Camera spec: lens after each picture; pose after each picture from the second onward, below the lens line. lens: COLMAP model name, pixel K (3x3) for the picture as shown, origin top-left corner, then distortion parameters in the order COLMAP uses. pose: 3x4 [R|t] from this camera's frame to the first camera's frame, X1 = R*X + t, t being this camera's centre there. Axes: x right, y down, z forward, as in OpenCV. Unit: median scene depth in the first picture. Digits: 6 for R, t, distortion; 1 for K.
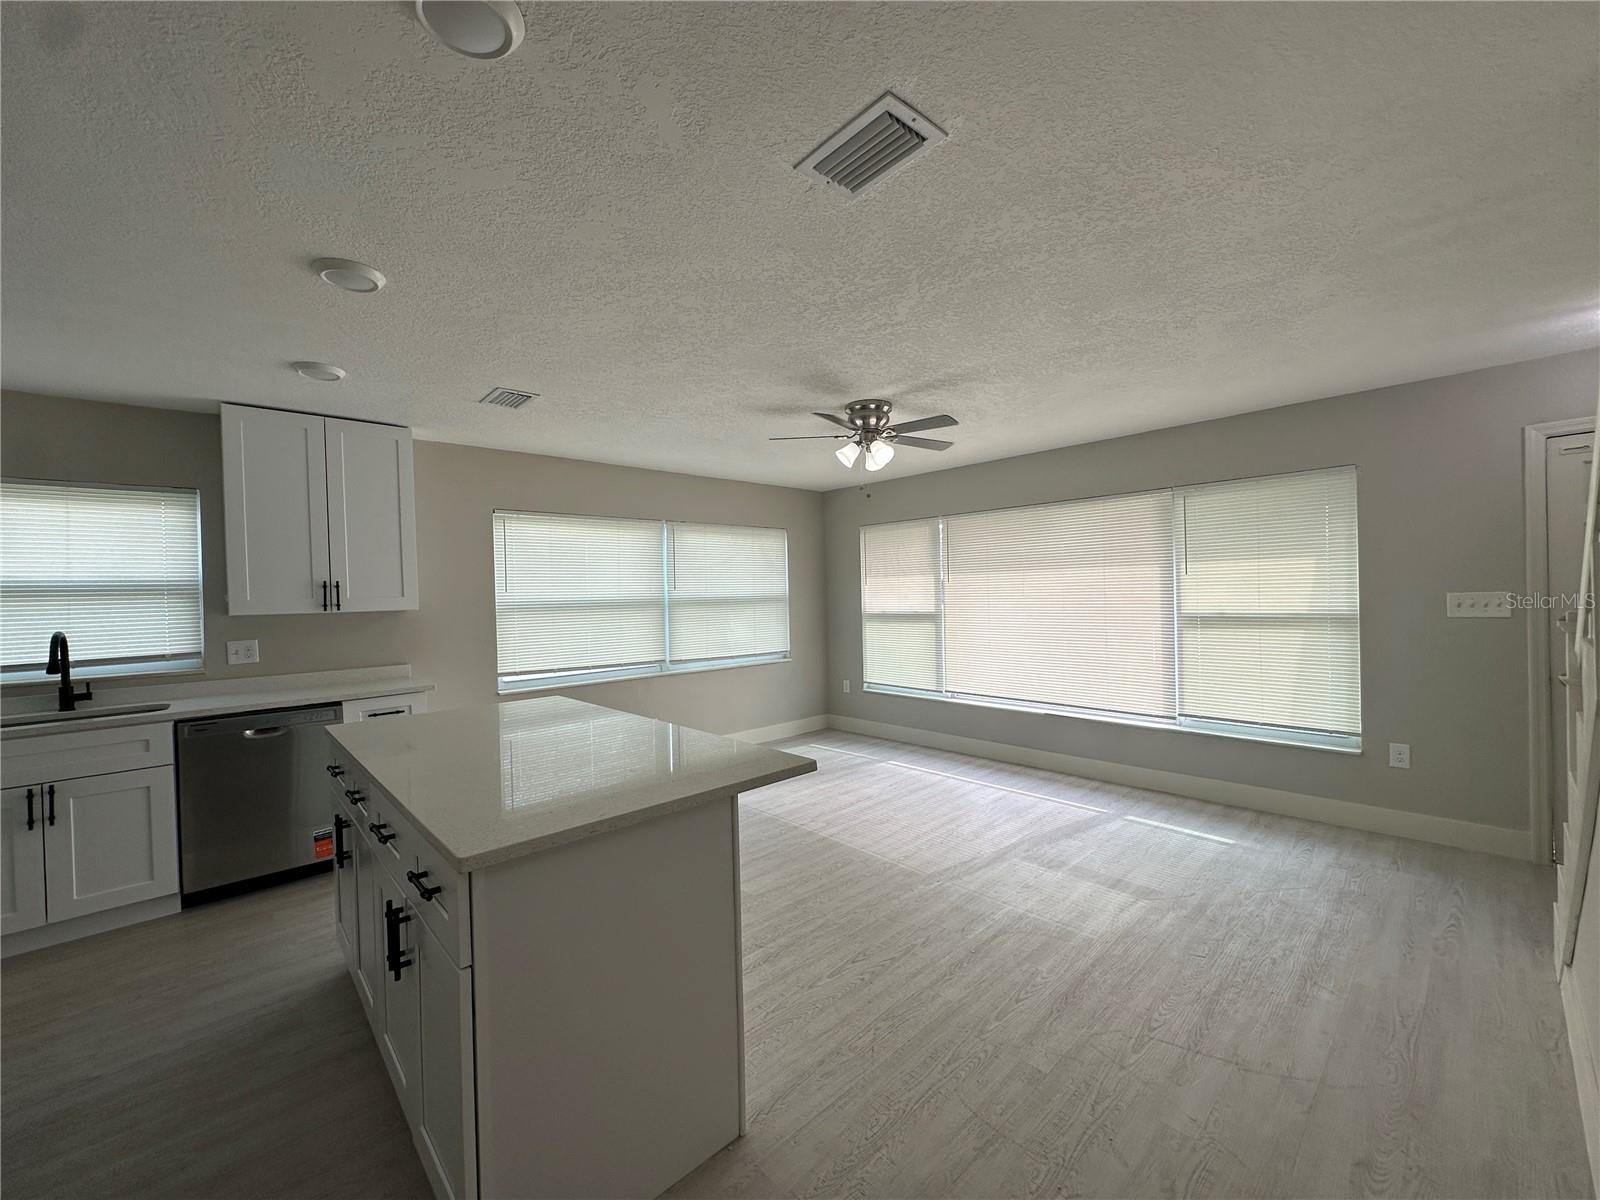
lens RADIAL K [[643.3, 0, 815.0], [0, 643.3, 593.7], [0, 0, 1]] dist [-0.004490, 0.000135]
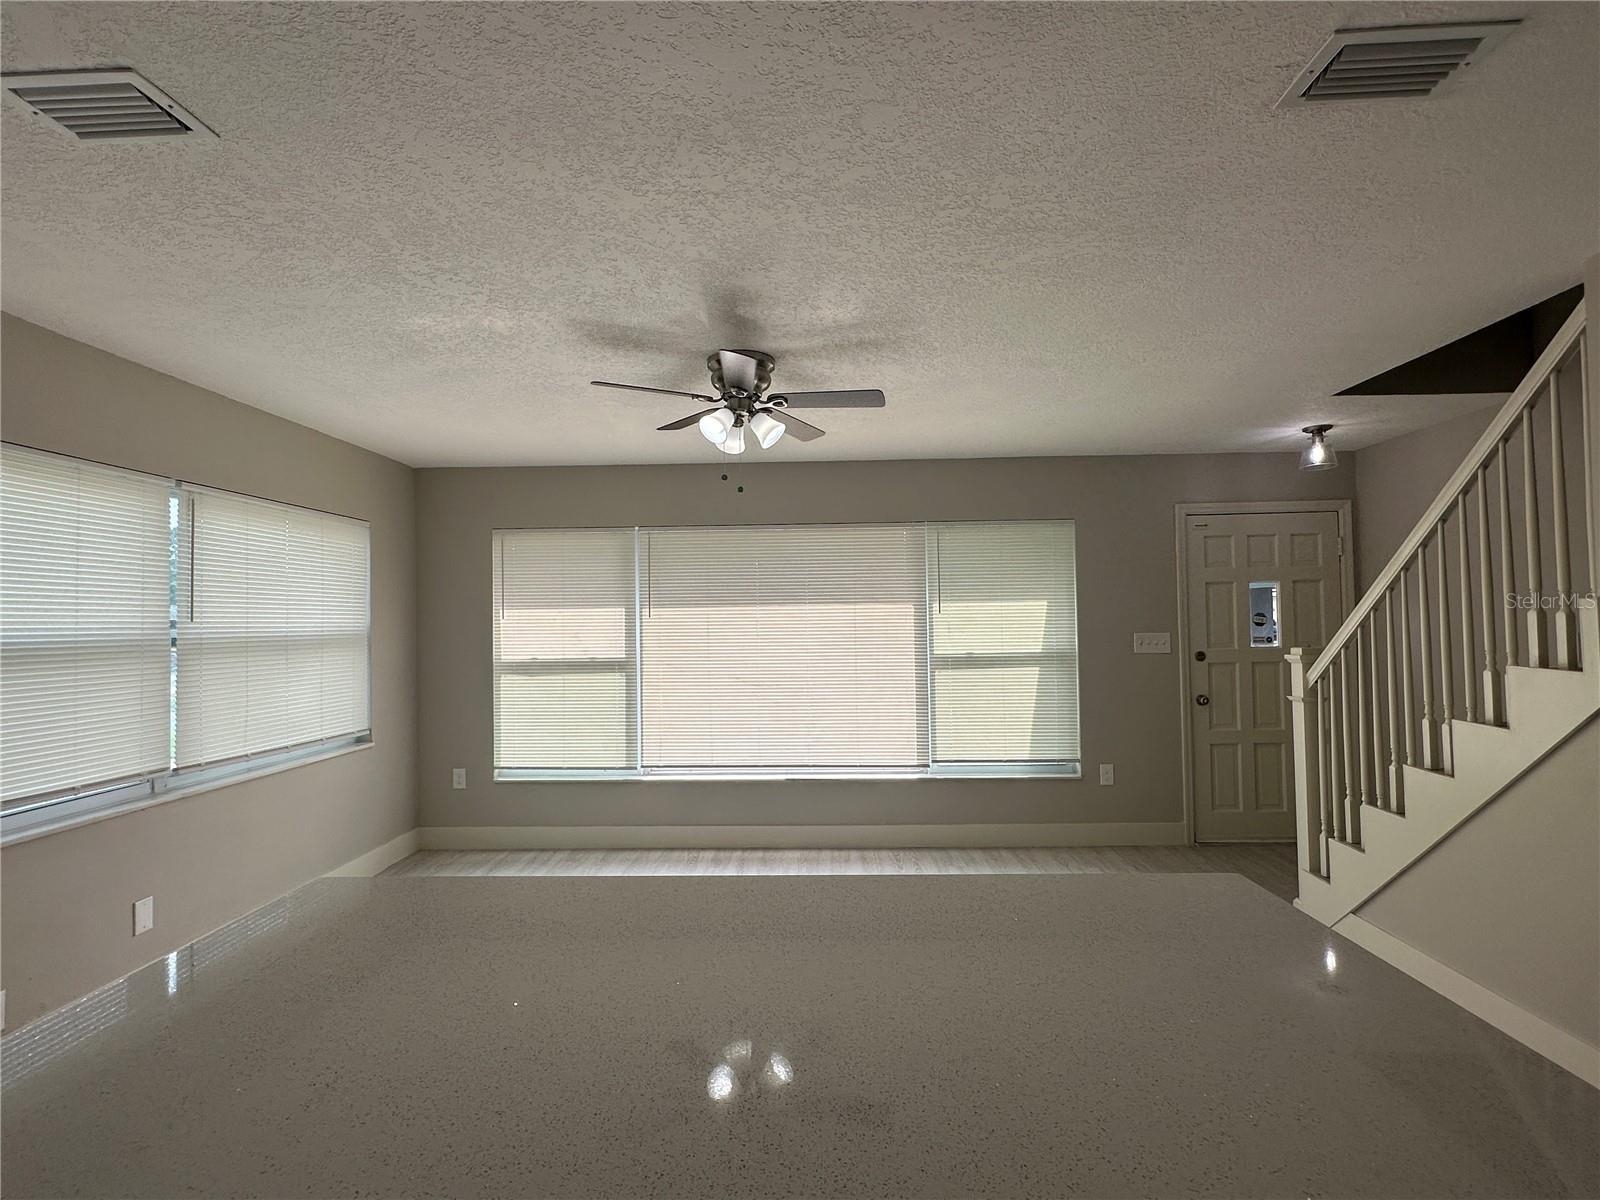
lens RADIAL K [[797.5, 0, 798.3], [0, 797.5, 601.5], [0, 0, 1]] dist [-0.001715, 0.003299]
pose [[0.706619, 0.038601, 0.706540, -0.342872], [-0.003057, 0.998668, -0.051505, 0.011668], [-0.707587, 0.034235, 0.705796, 0.251187]]
